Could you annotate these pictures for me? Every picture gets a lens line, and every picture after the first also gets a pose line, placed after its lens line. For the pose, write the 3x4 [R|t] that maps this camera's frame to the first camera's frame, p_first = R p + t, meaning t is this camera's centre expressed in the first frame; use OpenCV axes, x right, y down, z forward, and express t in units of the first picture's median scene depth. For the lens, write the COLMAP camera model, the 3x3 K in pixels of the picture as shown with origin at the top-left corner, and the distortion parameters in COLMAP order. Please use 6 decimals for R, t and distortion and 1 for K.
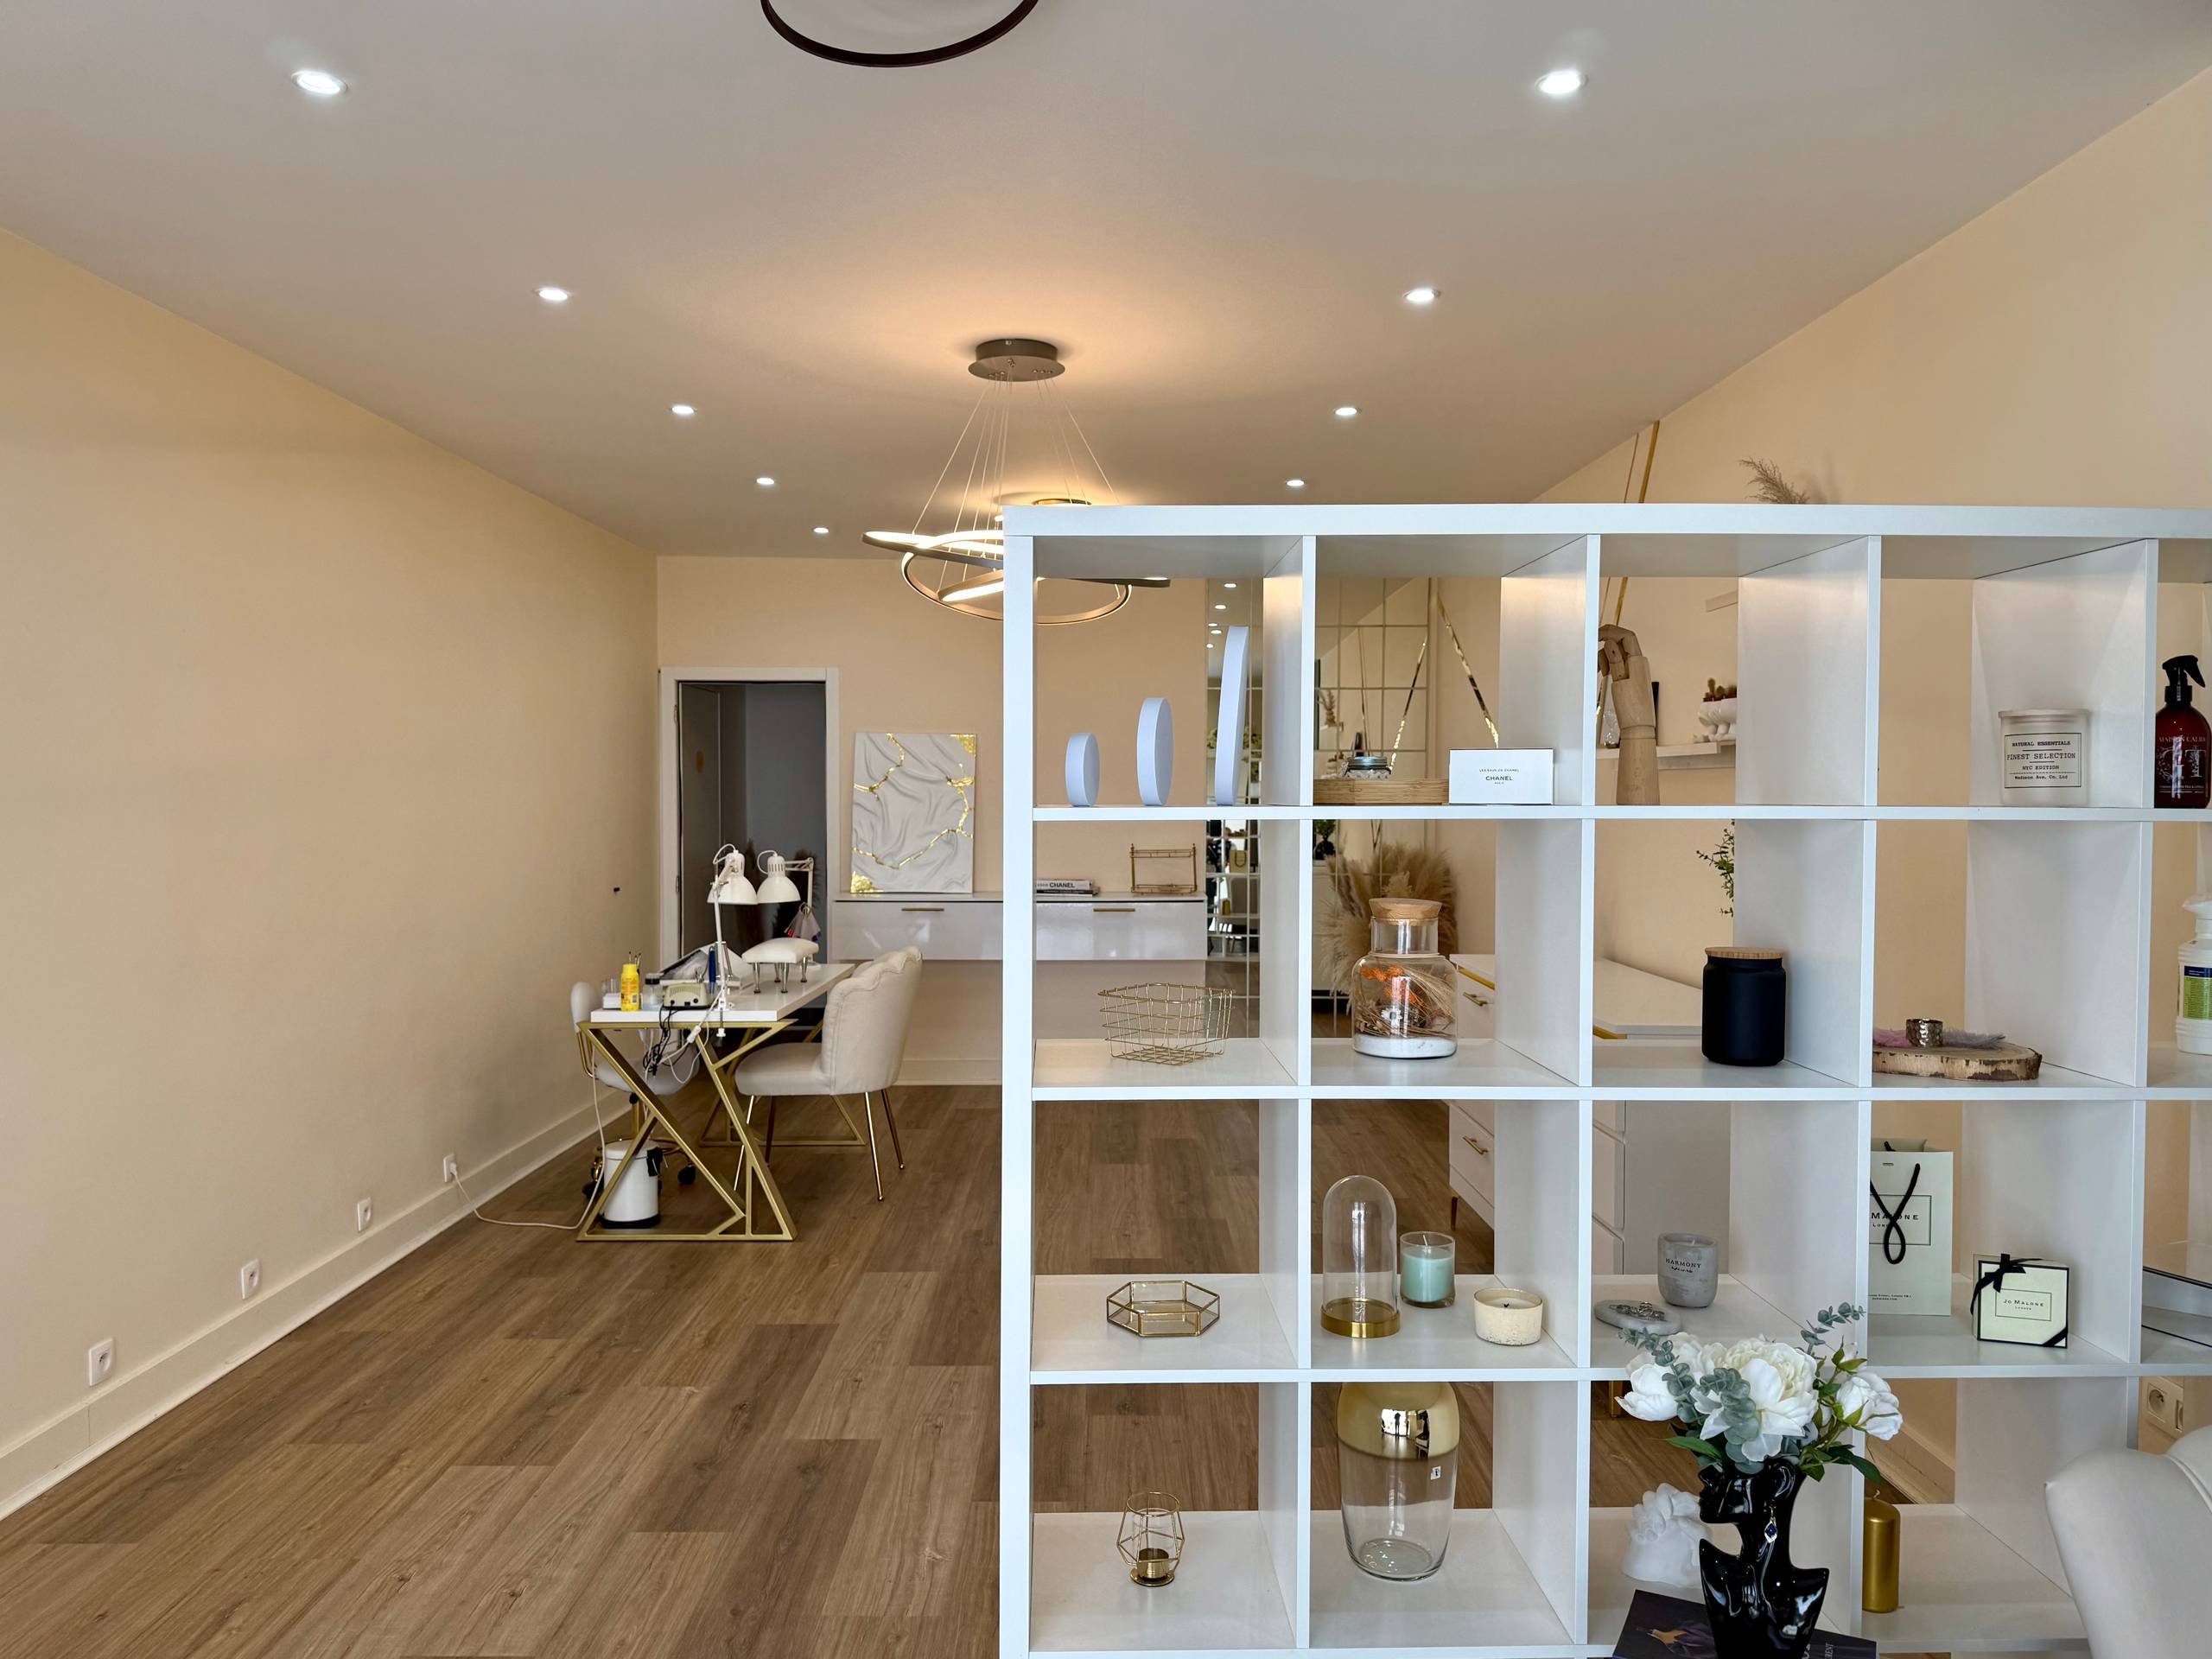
lens RADIAL K [[1554.1, 0, 1106.0], [0, 1554.1, 829.5], [0, 0, 1]] dist [0.151756, -0.284886]
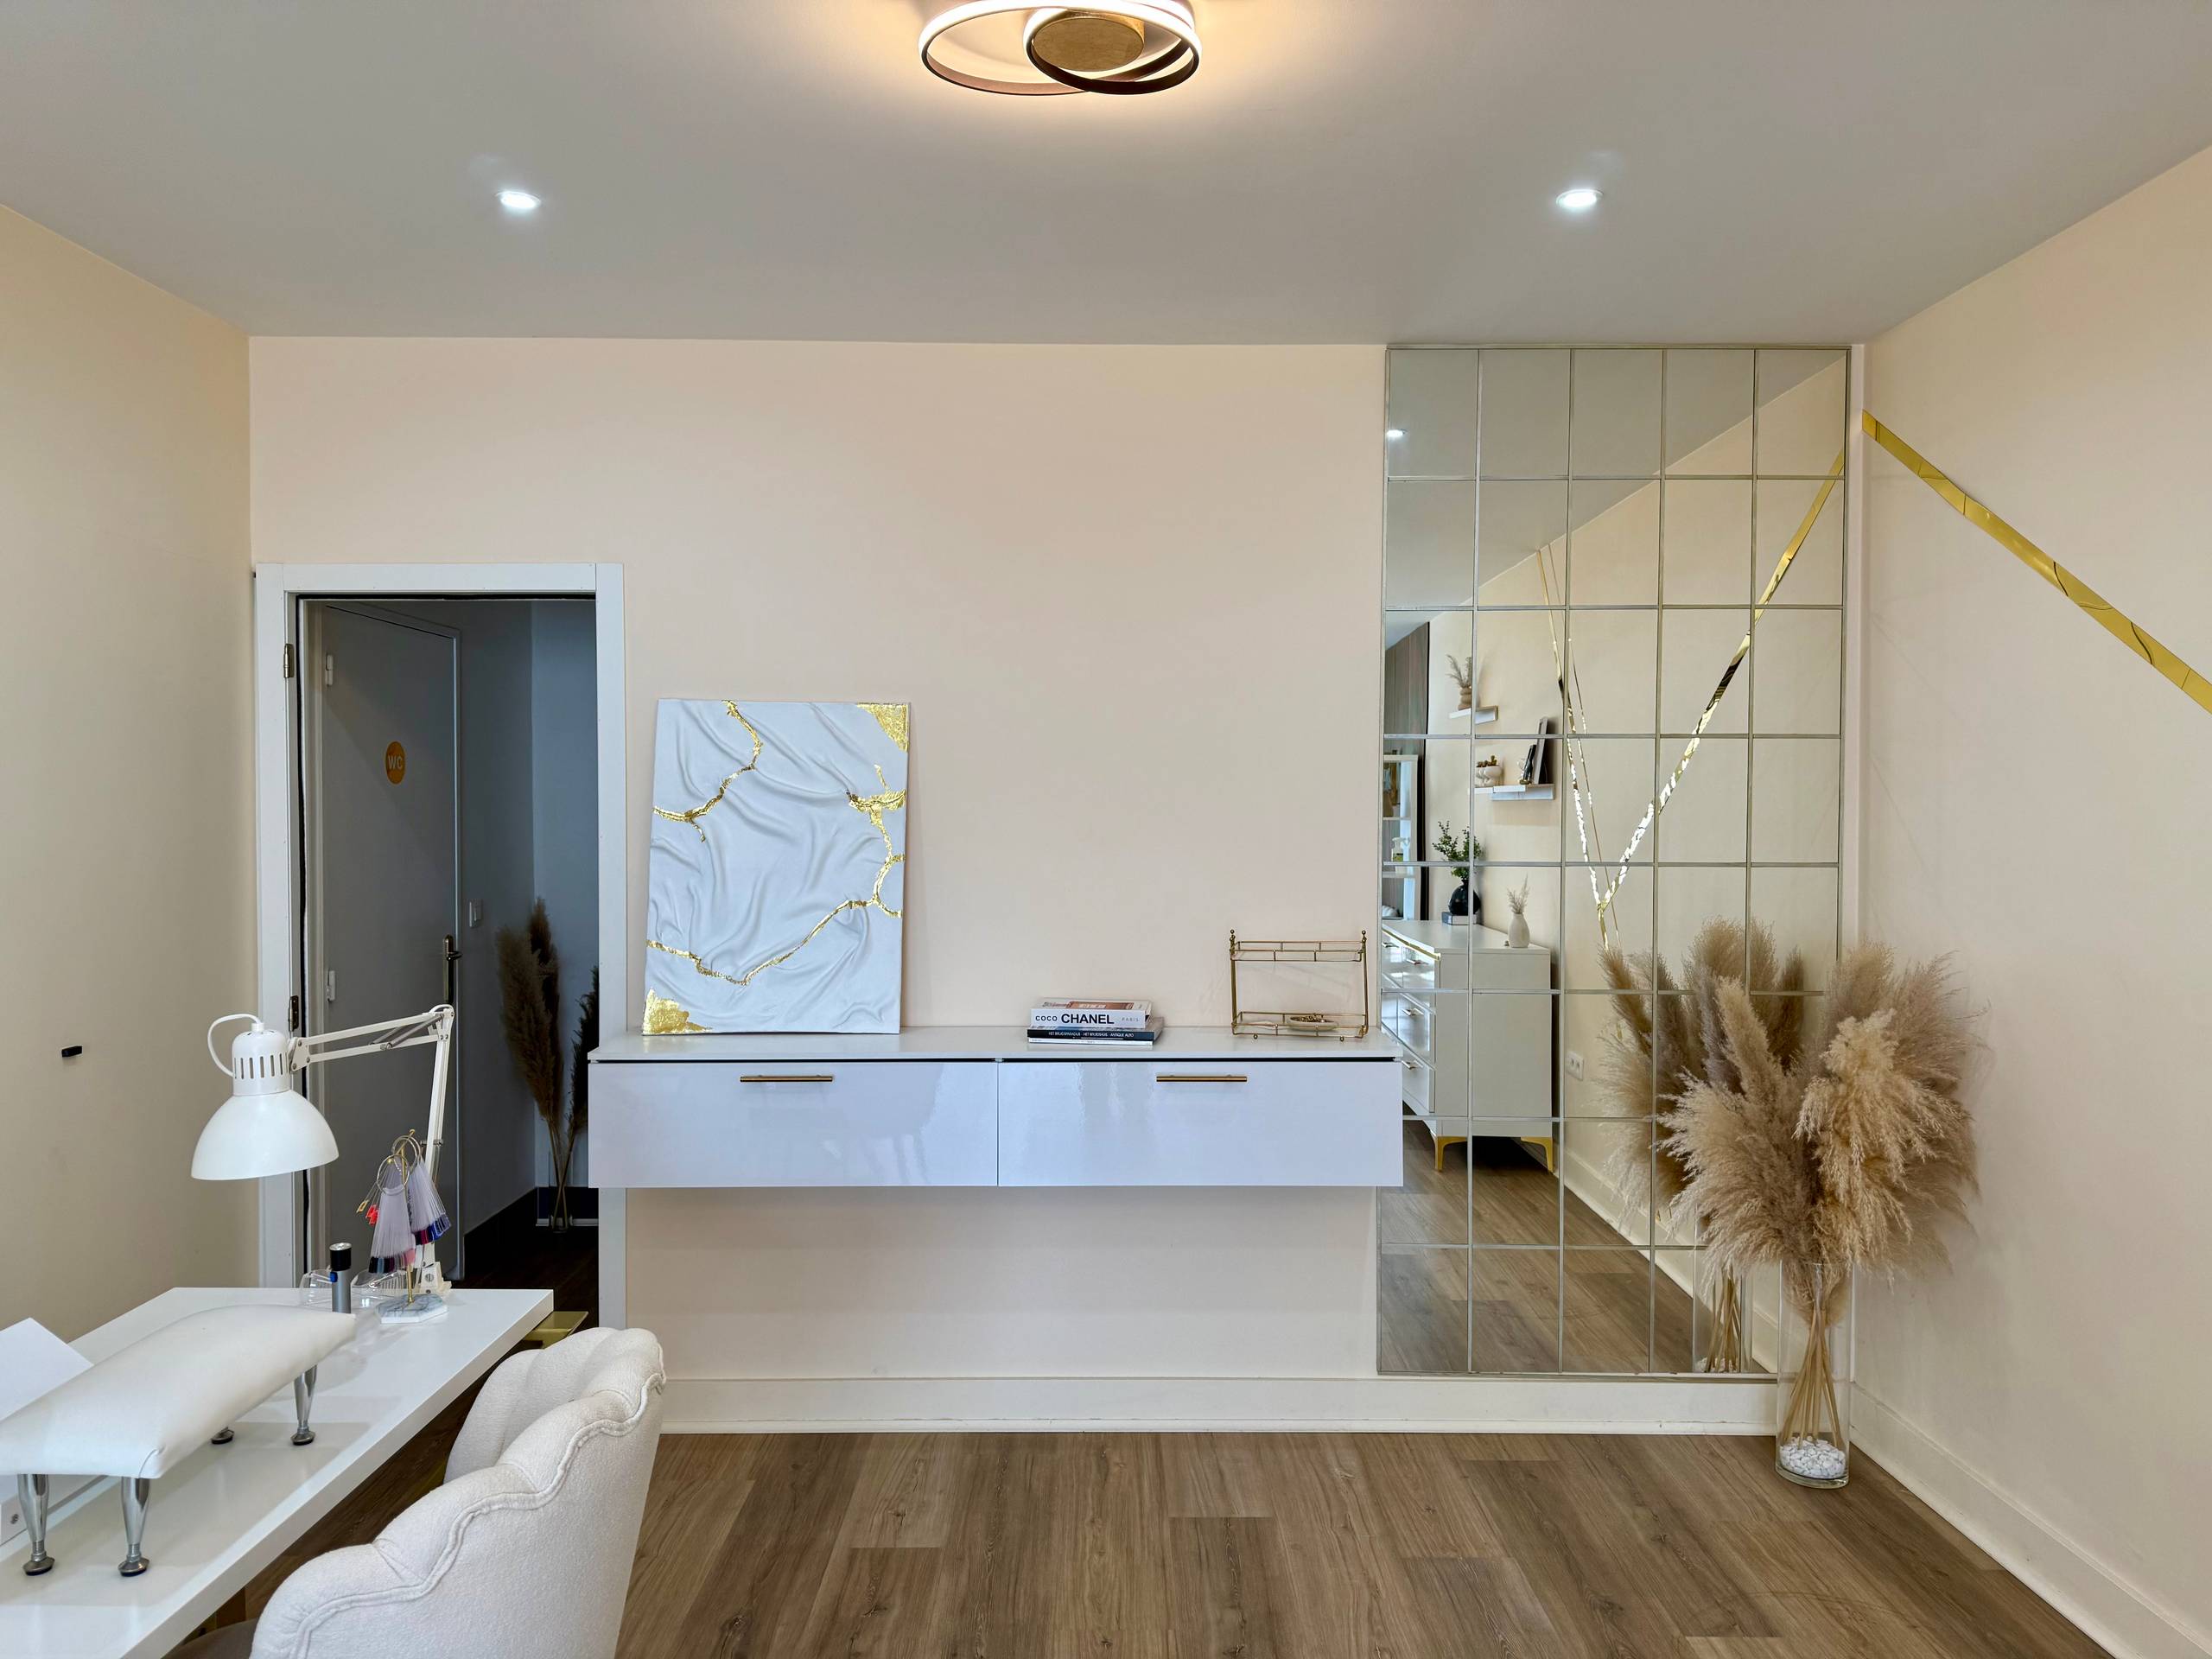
lens RADIAL K [[1543.4, 0, 1106.0], [0, 1543.4, 829.5], [0, 0, 1]] dist [0.149964, -0.233921]
pose [[0.999999, -0.000408, 0.001636, -0.035007], [0.000418, 0.999979, -0.006492, -0.028696], [-0.001634, 0.006493, 0.999978, 0.791411]]
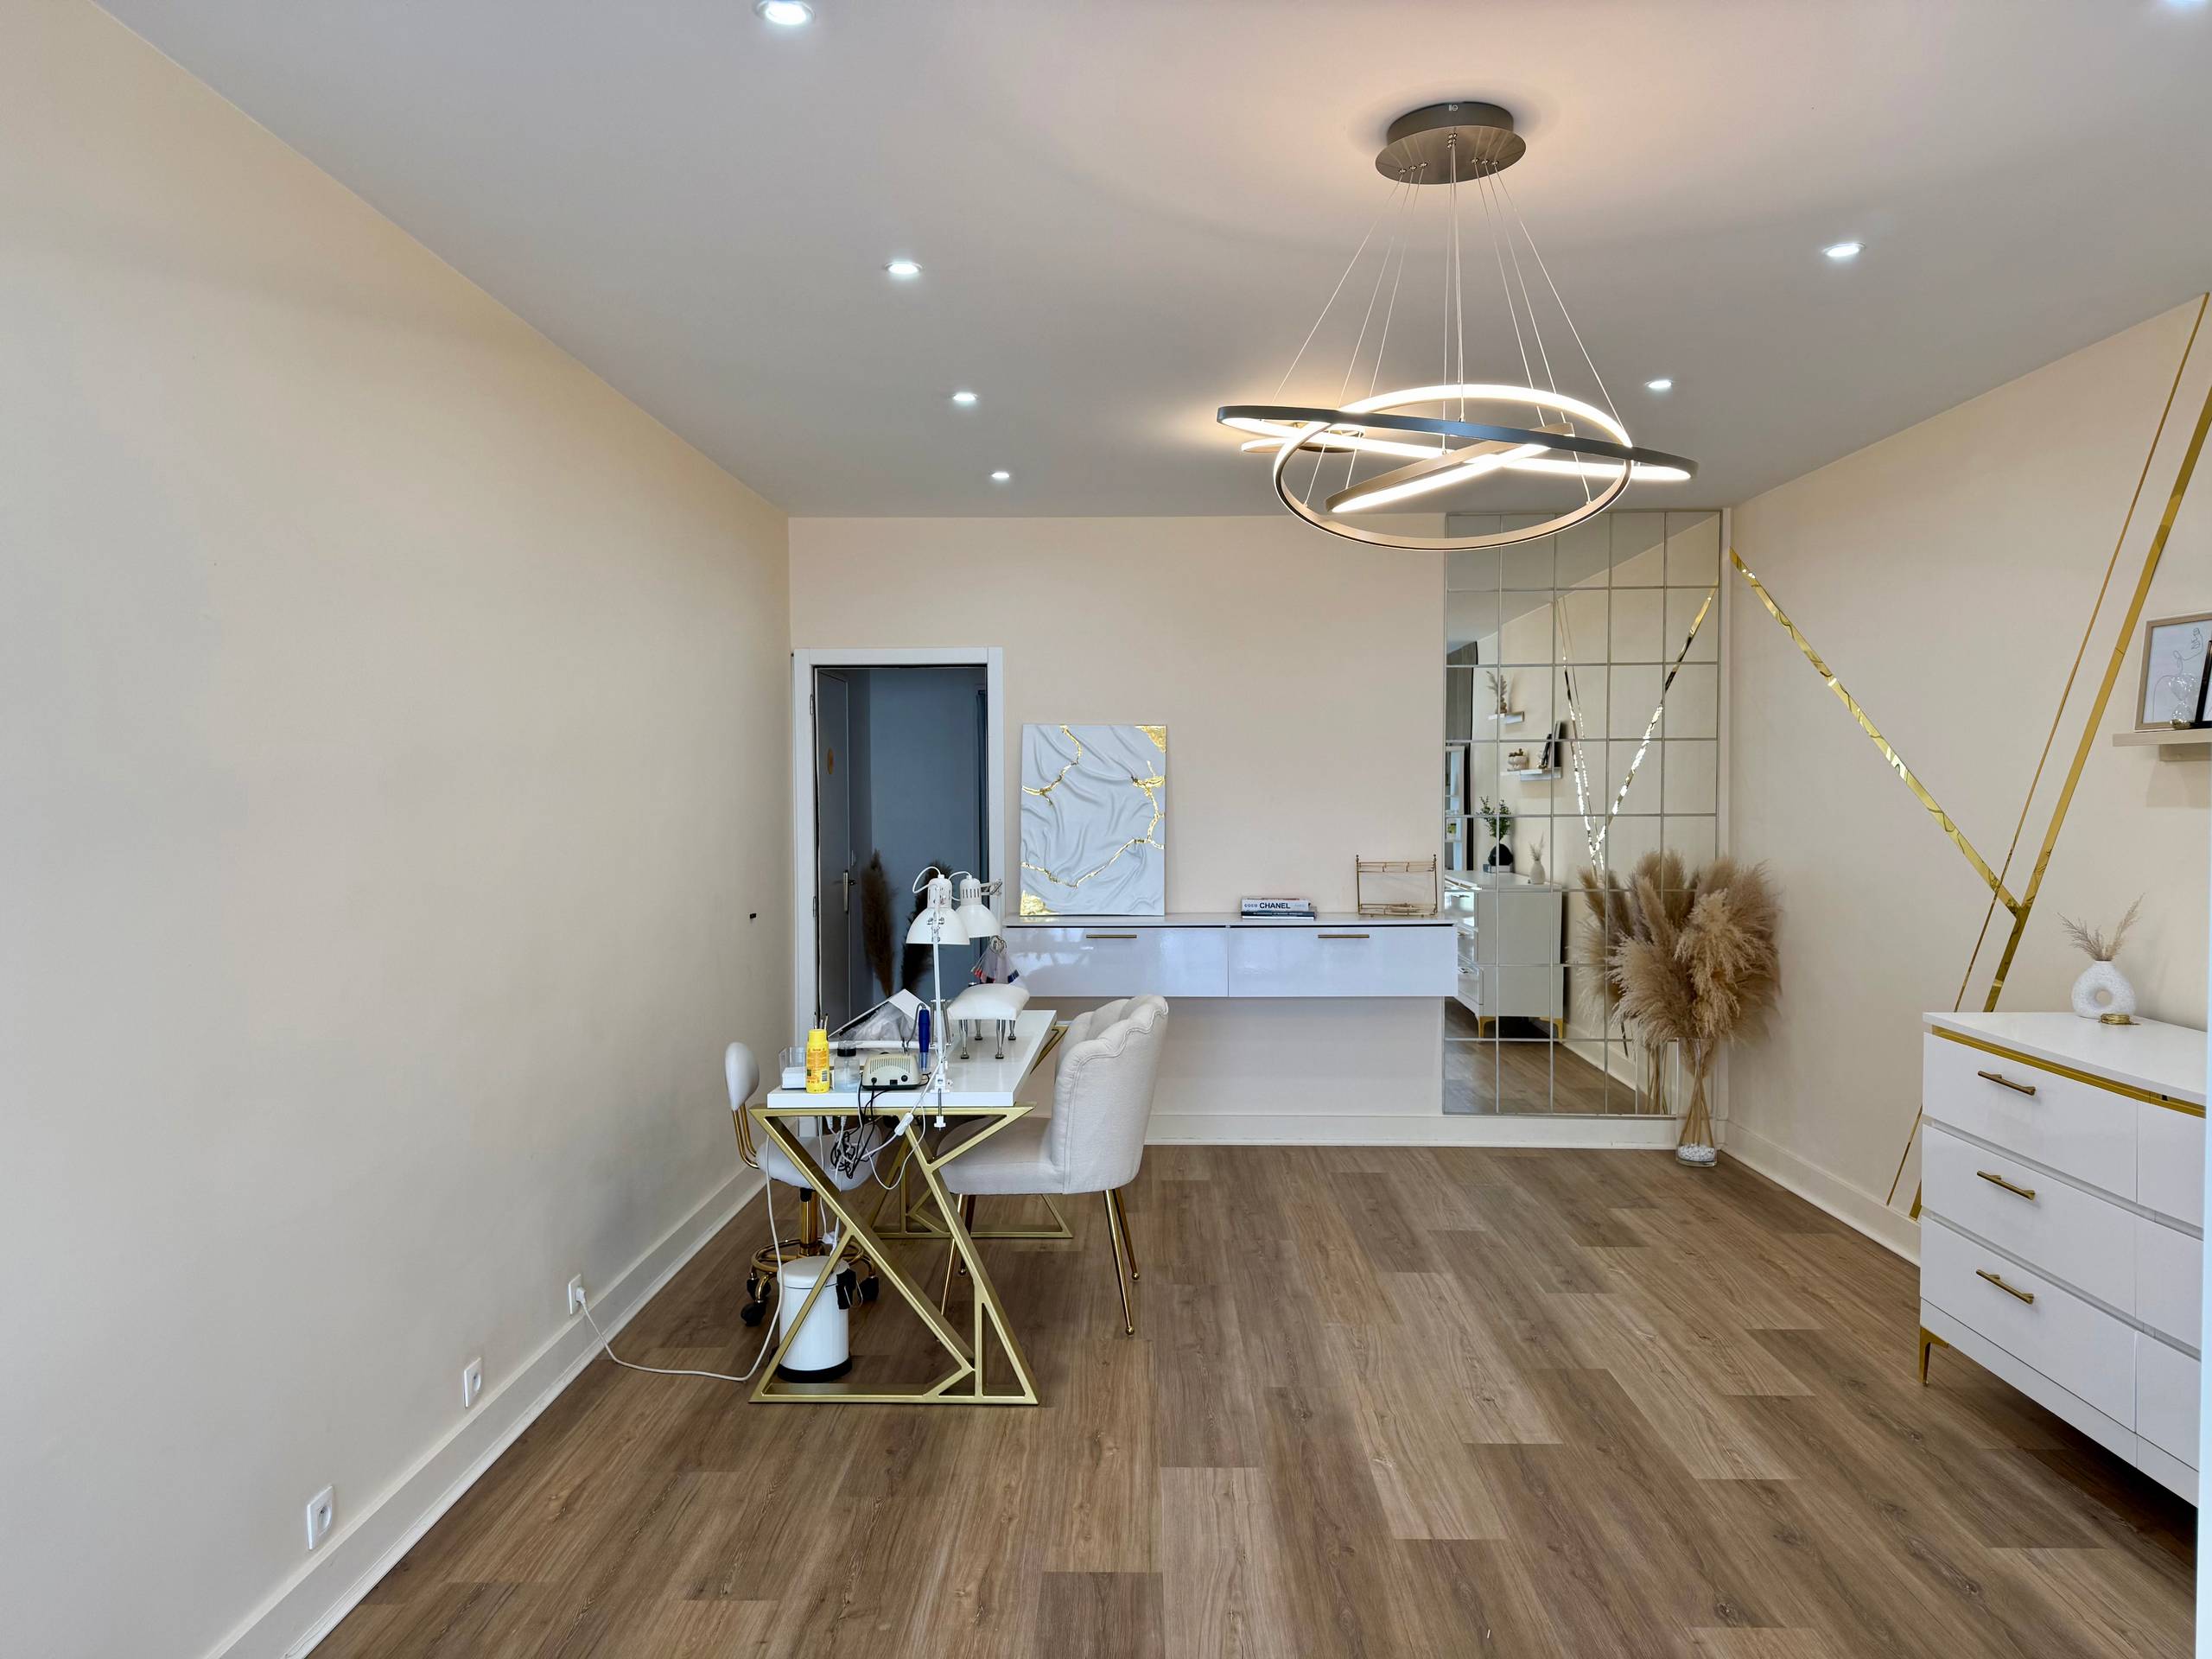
lens RADIAL K [[1543.4, 0, 1106.0], [0, 1543.4, 829.5], [0, 0, 1]] dist [0.149964, -0.233921]
pose [[0.999644, -0.007005, -0.025740, -0.145231], [0.007046, 0.999974, 0.001505, -0.010103], [0.025729, -0.001686, 0.999668, 0.261837]]
